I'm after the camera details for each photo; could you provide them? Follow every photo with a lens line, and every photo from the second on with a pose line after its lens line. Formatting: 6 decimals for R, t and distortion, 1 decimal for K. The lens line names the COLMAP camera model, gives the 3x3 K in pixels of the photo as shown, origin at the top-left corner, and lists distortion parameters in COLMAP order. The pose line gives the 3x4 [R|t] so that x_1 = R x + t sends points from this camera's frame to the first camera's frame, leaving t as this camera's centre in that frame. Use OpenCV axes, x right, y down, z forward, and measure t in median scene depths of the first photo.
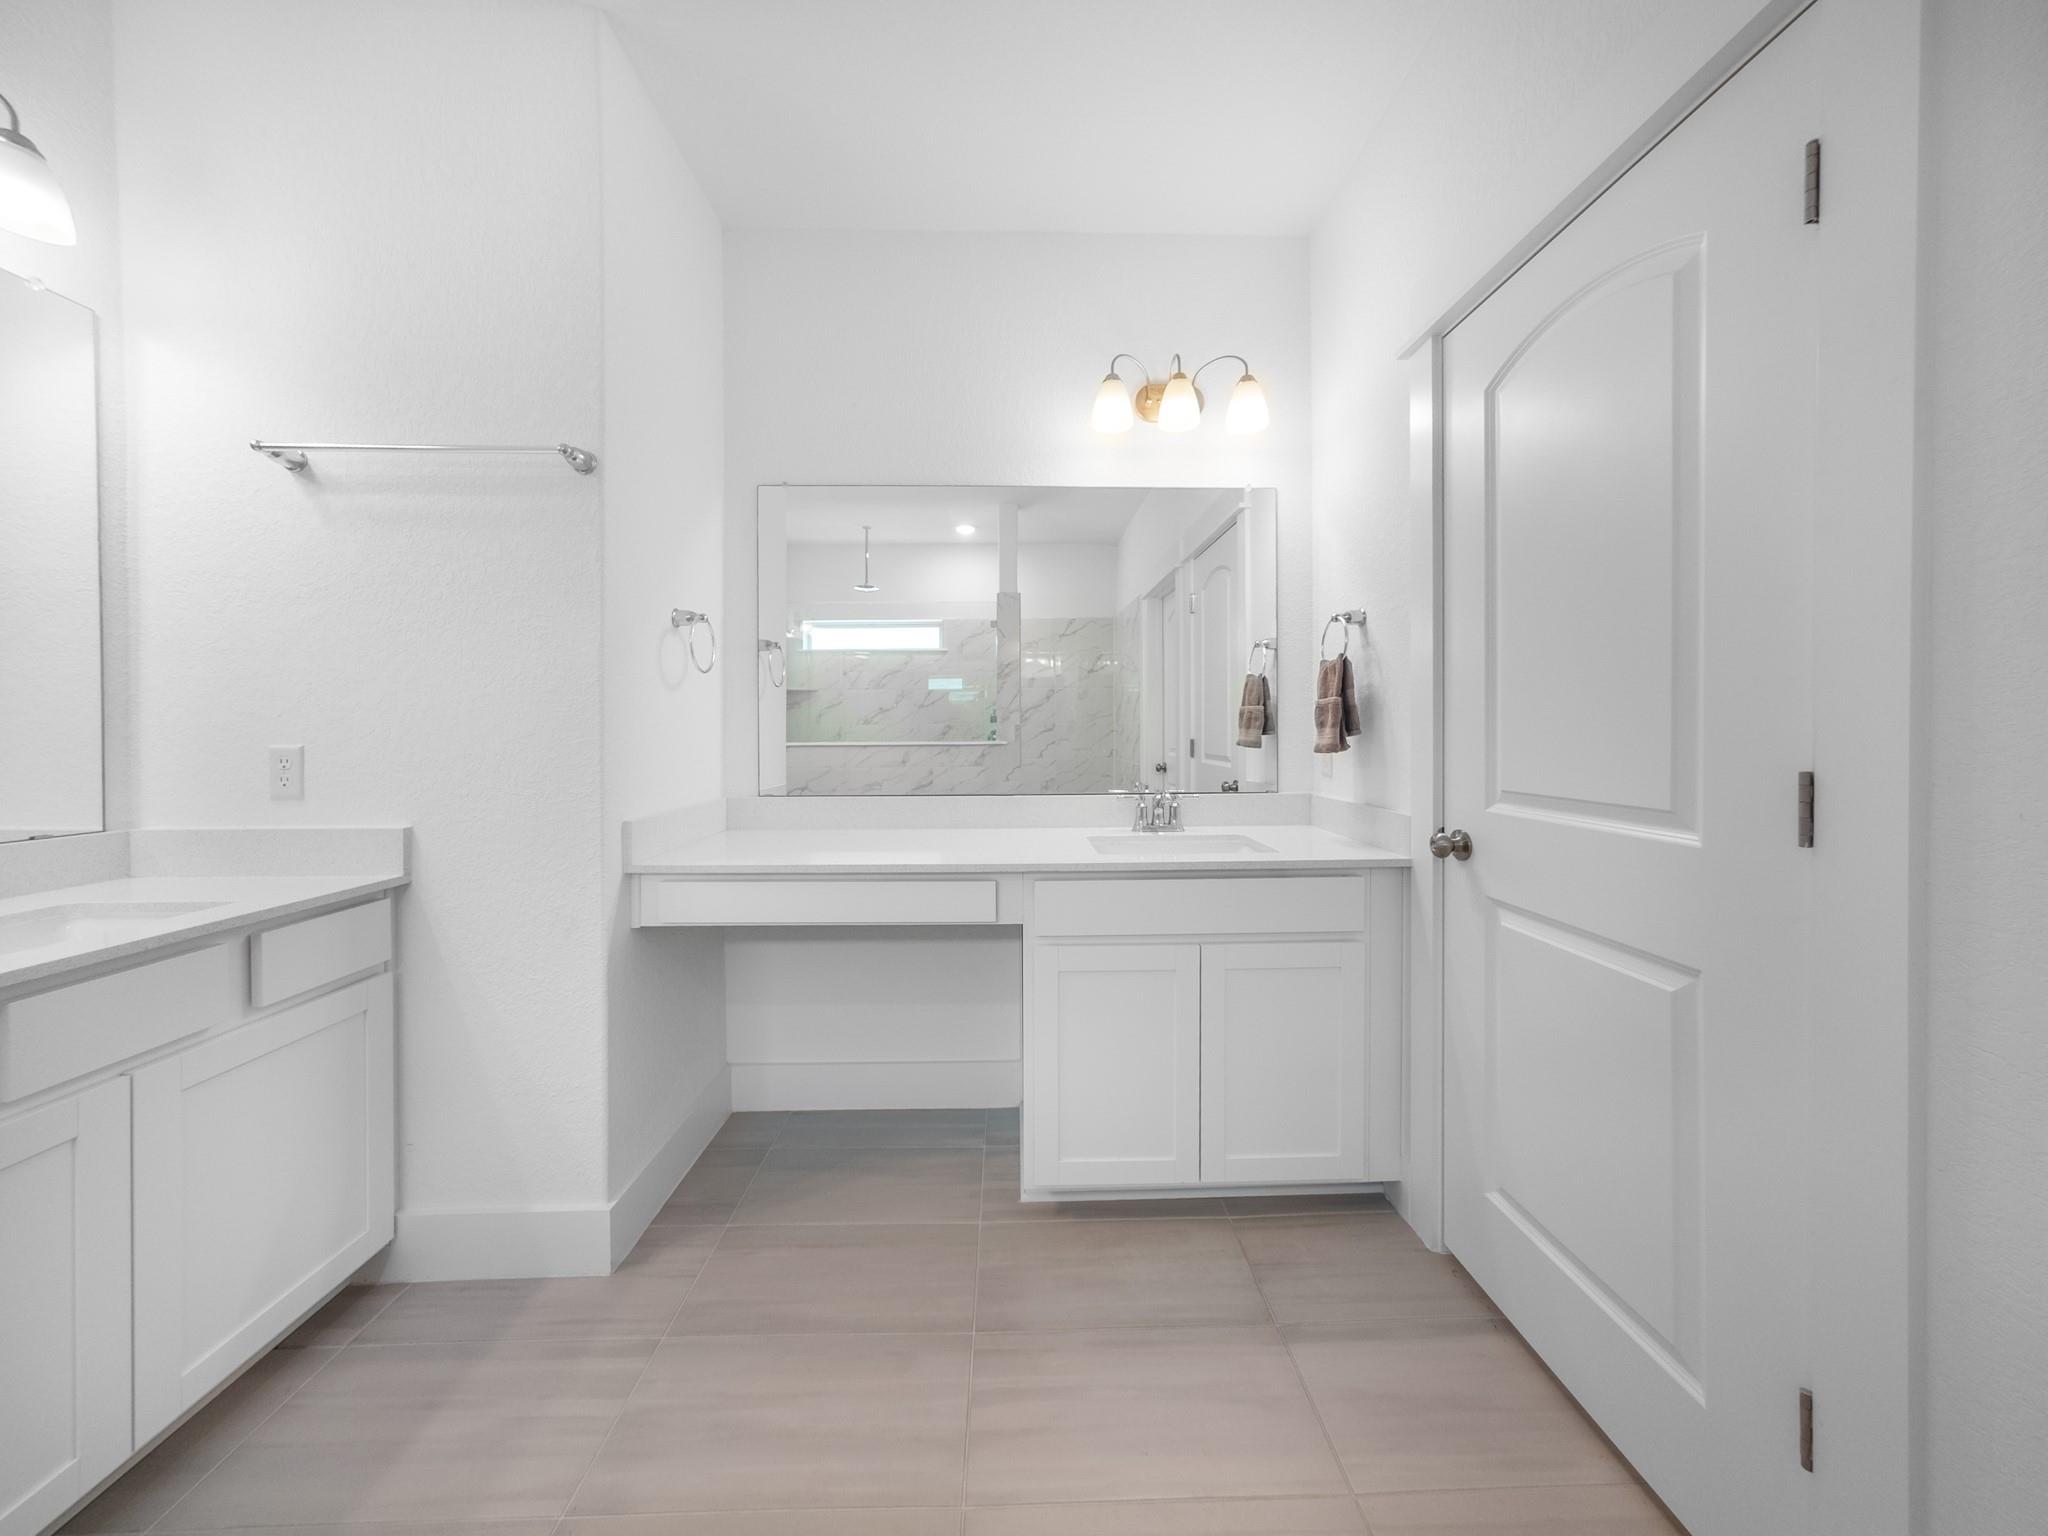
lens RADIAL K [[699.1, 0, 1024.1], [0, 699.1, 731.9], [0, 0, 1]] dist [-0.009783, 0.004455]
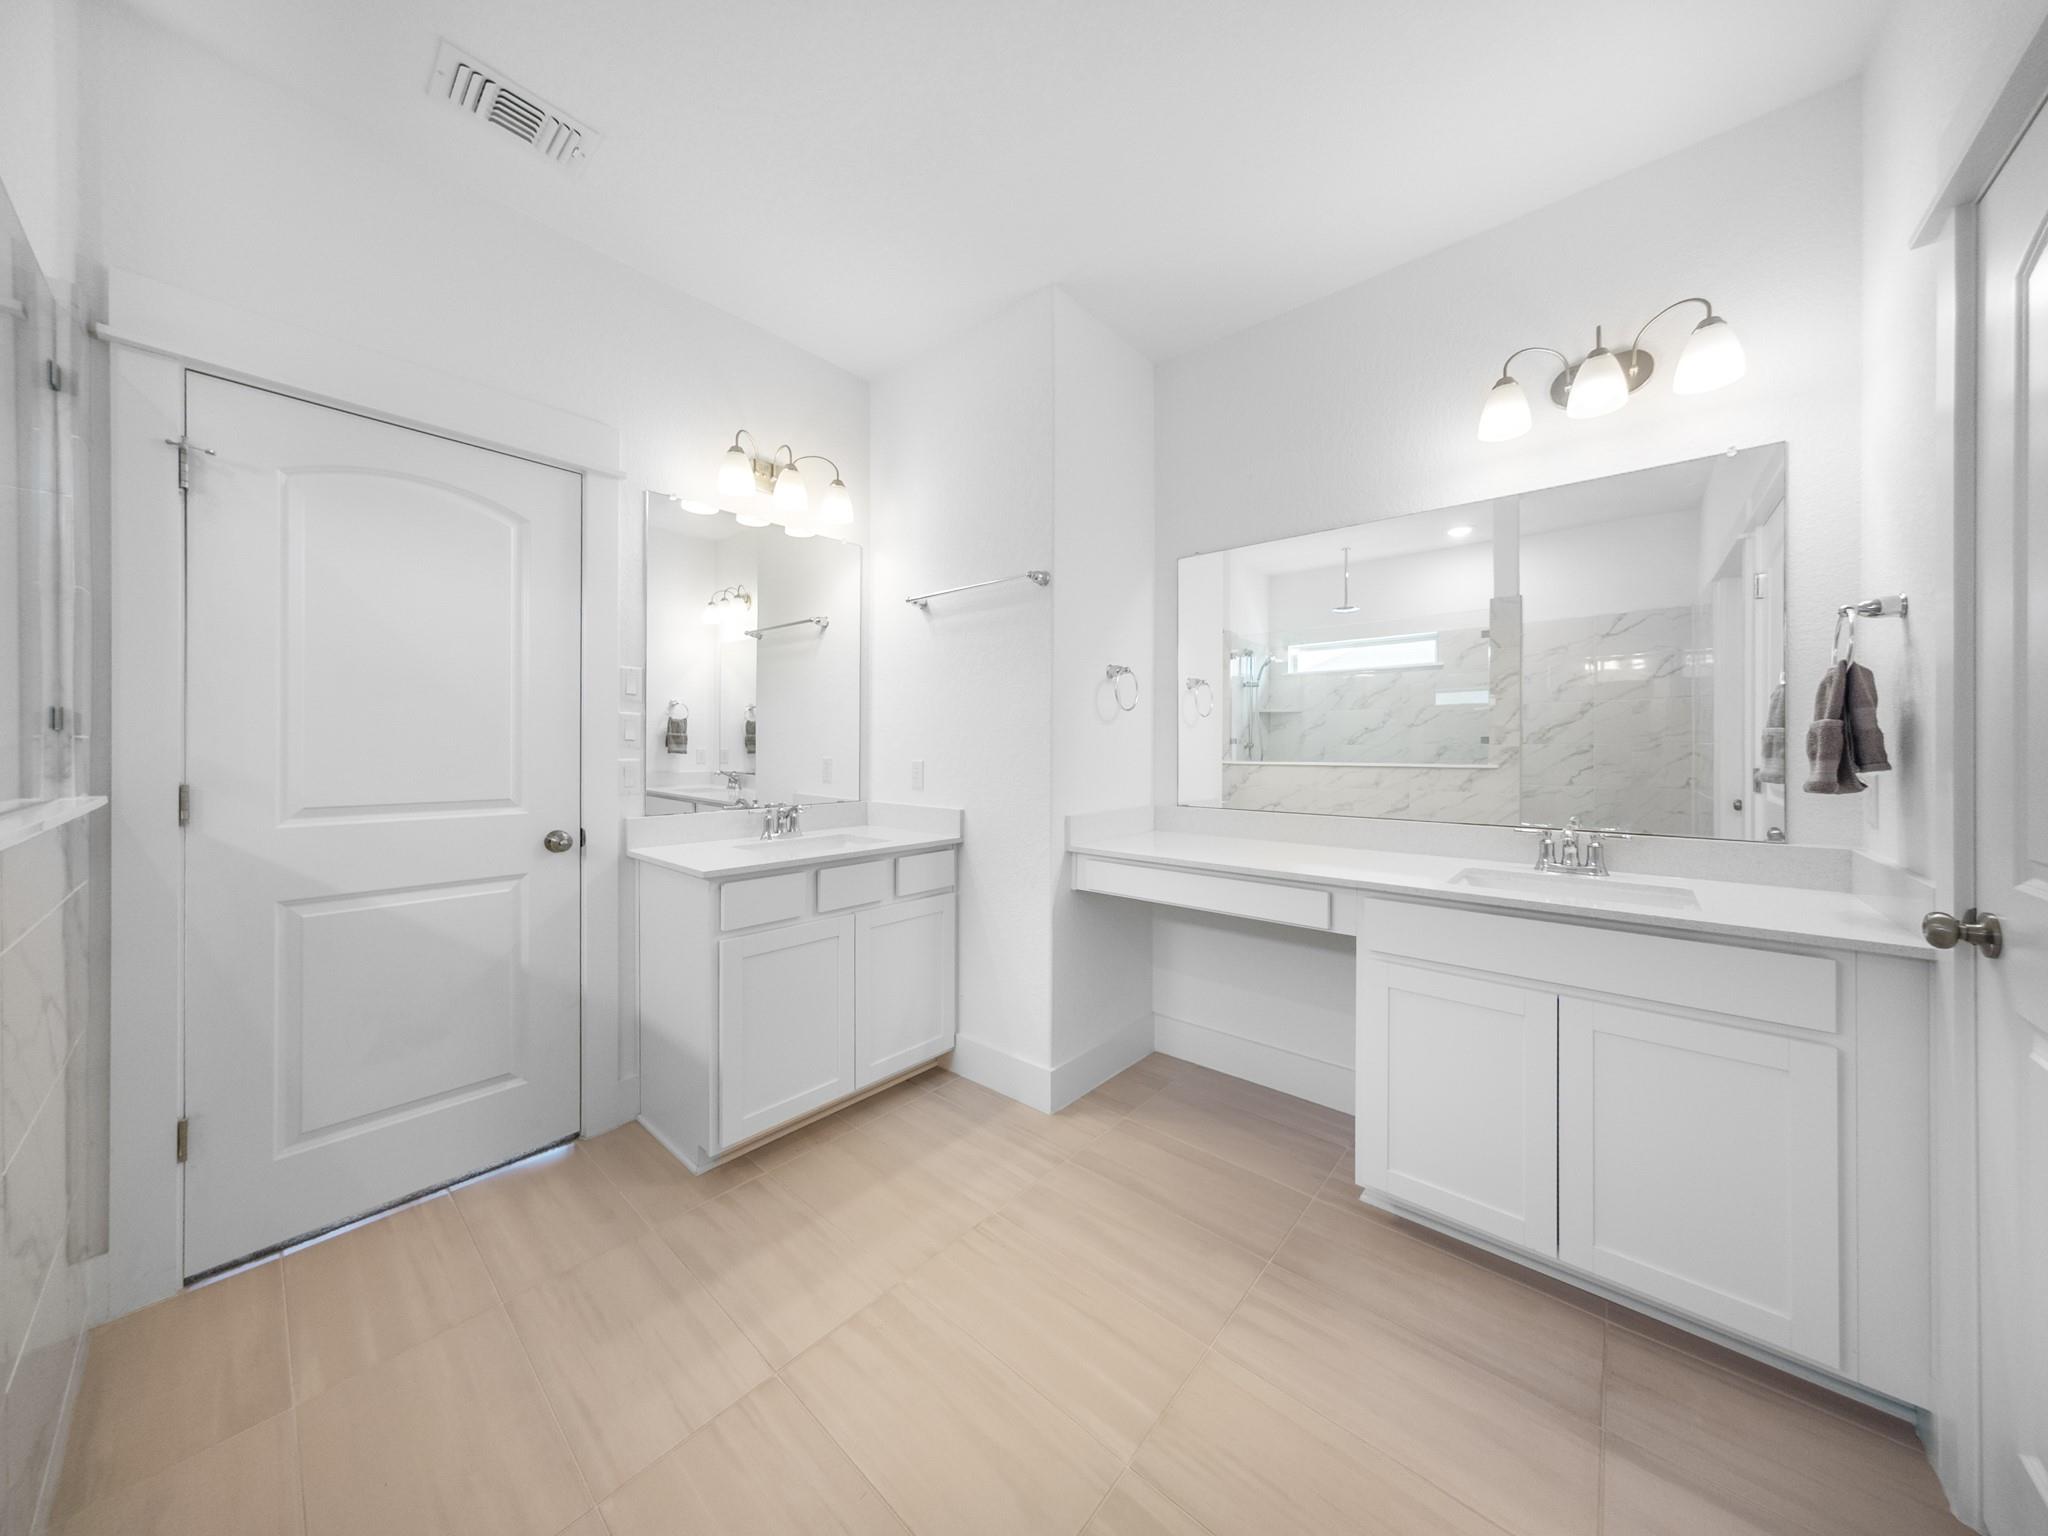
lens RADIAL K [[699.1, 0, 1024.1], [0, 699.1, 731.9], [0, 0, 1]] dist [-0.009783, 0.004455]
pose [[0.735506, -0.008663, -0.677463, 0.338483], [-0.007330, 0.999758, -0.020743, -0.015031], [0.677479, 0.020222, 0.735264, -0.141530]]
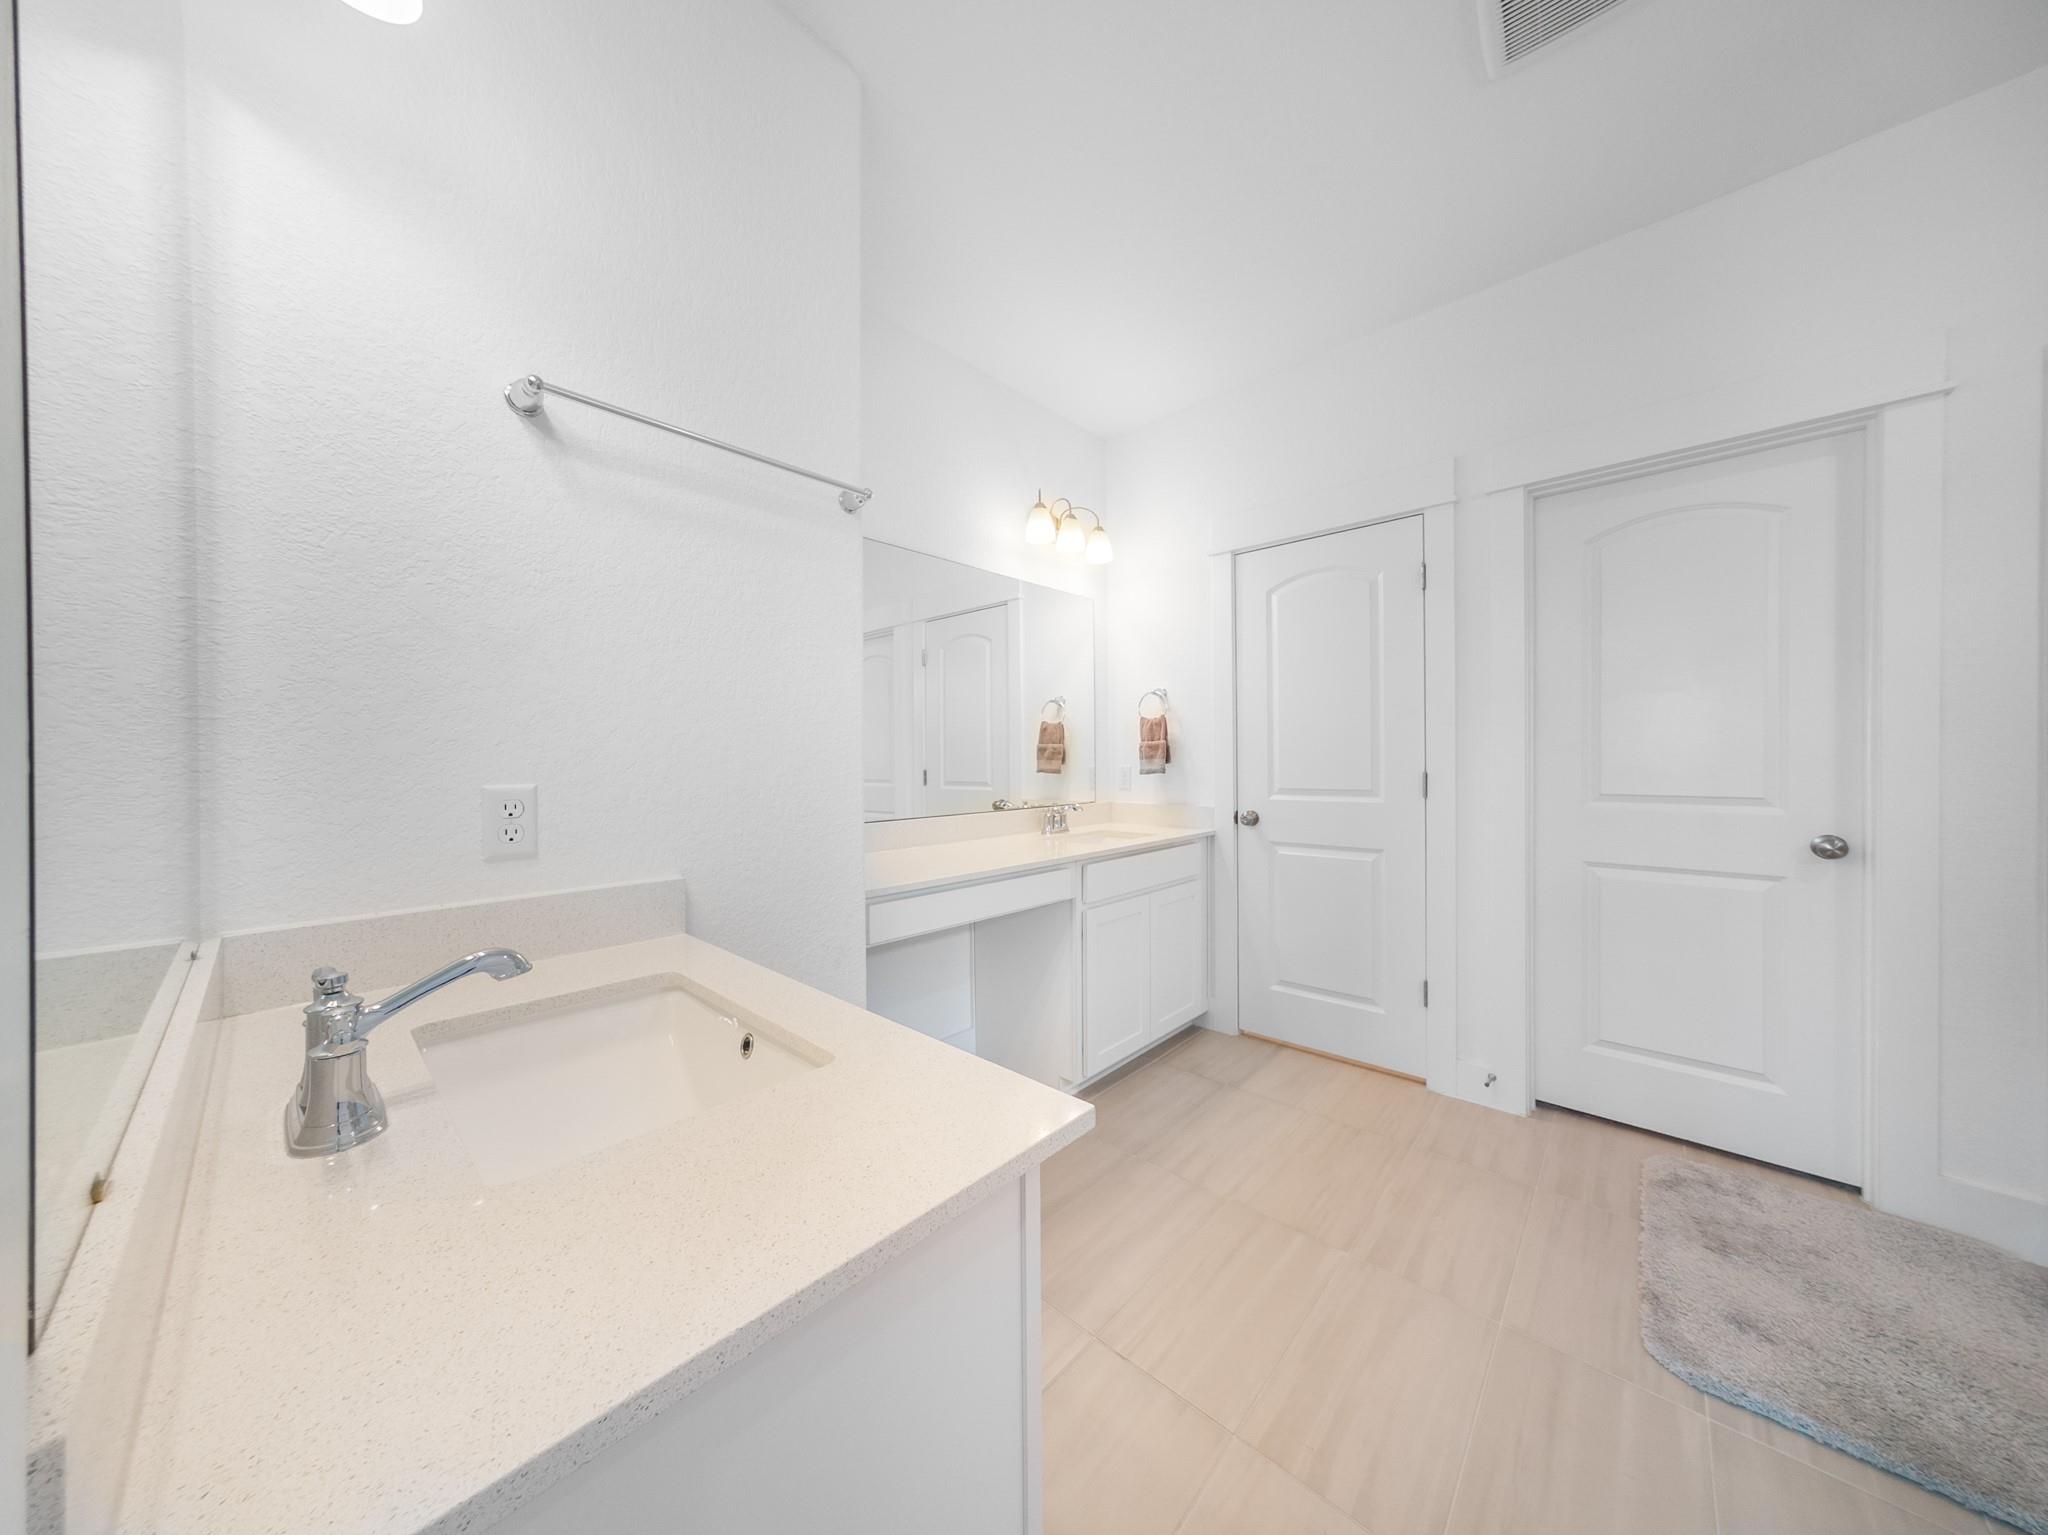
lens RADIAL K [[684.0, 0, 1027.2], [0, 684.0, 759.4], [0, 0, 1]] dist [-0.009033, 0.003822]
pose [[0.693859, -0.002107, 0.720108, -1.039445], [0.009222, 0.999940, -0.005961, 0.001426], [-0.720052, 0.010777, 0.693836, 0.098623]]
